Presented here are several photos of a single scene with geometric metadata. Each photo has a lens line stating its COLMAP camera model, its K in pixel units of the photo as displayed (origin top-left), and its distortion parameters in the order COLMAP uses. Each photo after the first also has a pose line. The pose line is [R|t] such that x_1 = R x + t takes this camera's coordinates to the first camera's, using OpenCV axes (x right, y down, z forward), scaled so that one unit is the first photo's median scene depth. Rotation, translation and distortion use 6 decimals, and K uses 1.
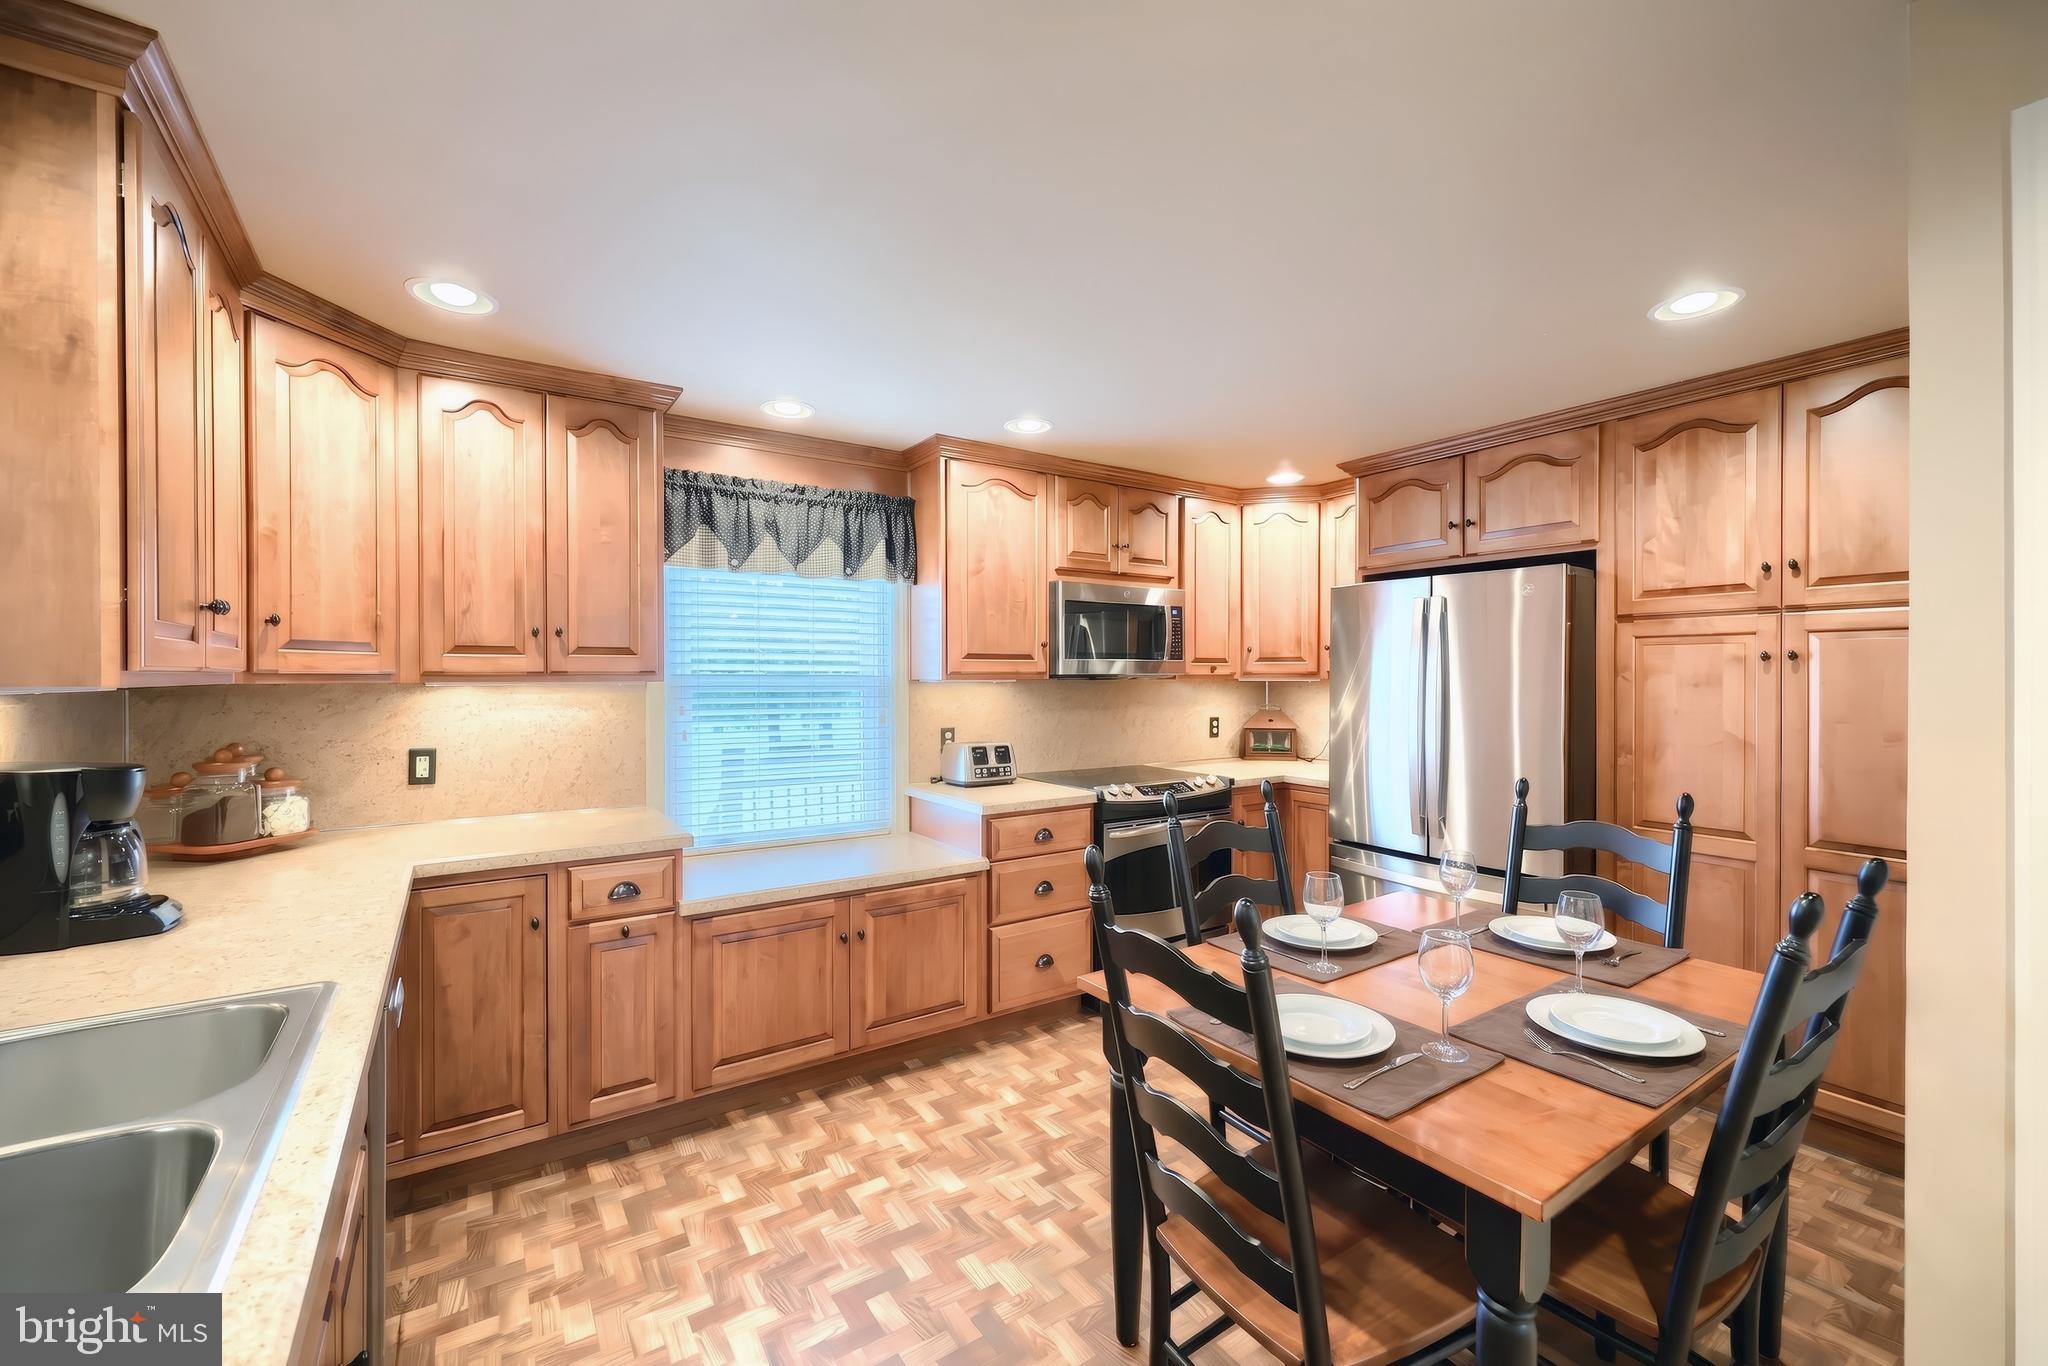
lens RADIAL K [[831.6, 0, 1031.7], [0, 831.6, 684.1], [0, 0, 1]] dist [-0.010325, 0.000752]
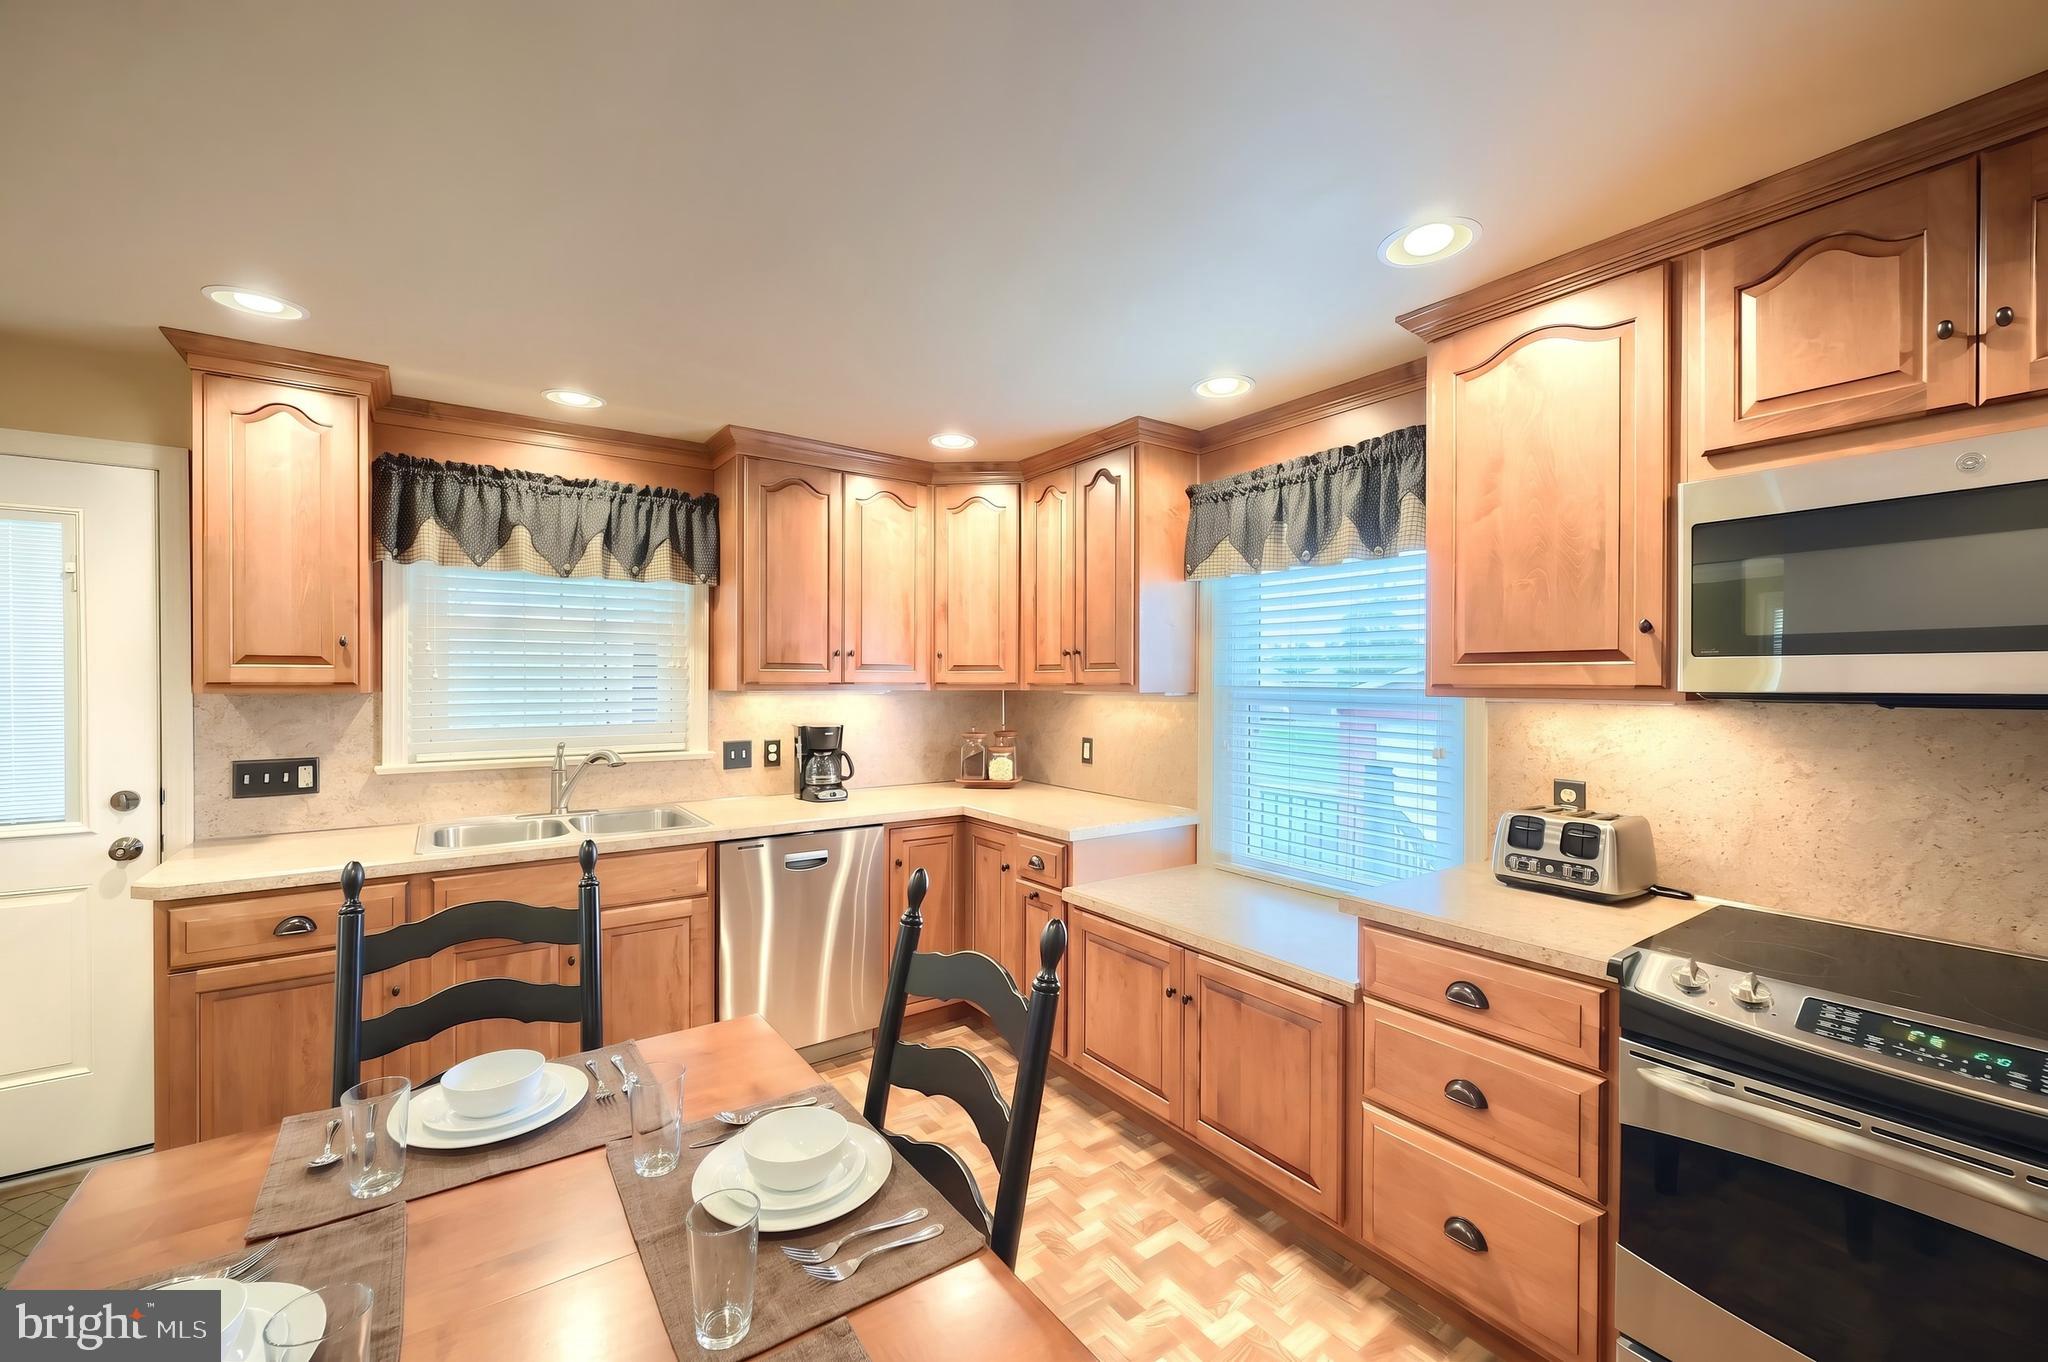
lens RADIAL K [[831.6, 0, 1026.8], [0, 831.6, 684.9], [0, 0, 1]] dist [-0.010325, 0.000752]
pose [[-0.009427, 0.001082, -0.999955, 0.588554], [-0.016522, 0.999863, 0.001238, -0.011047], [0.999819, 0.016533, -0.009408, 0.783826]]
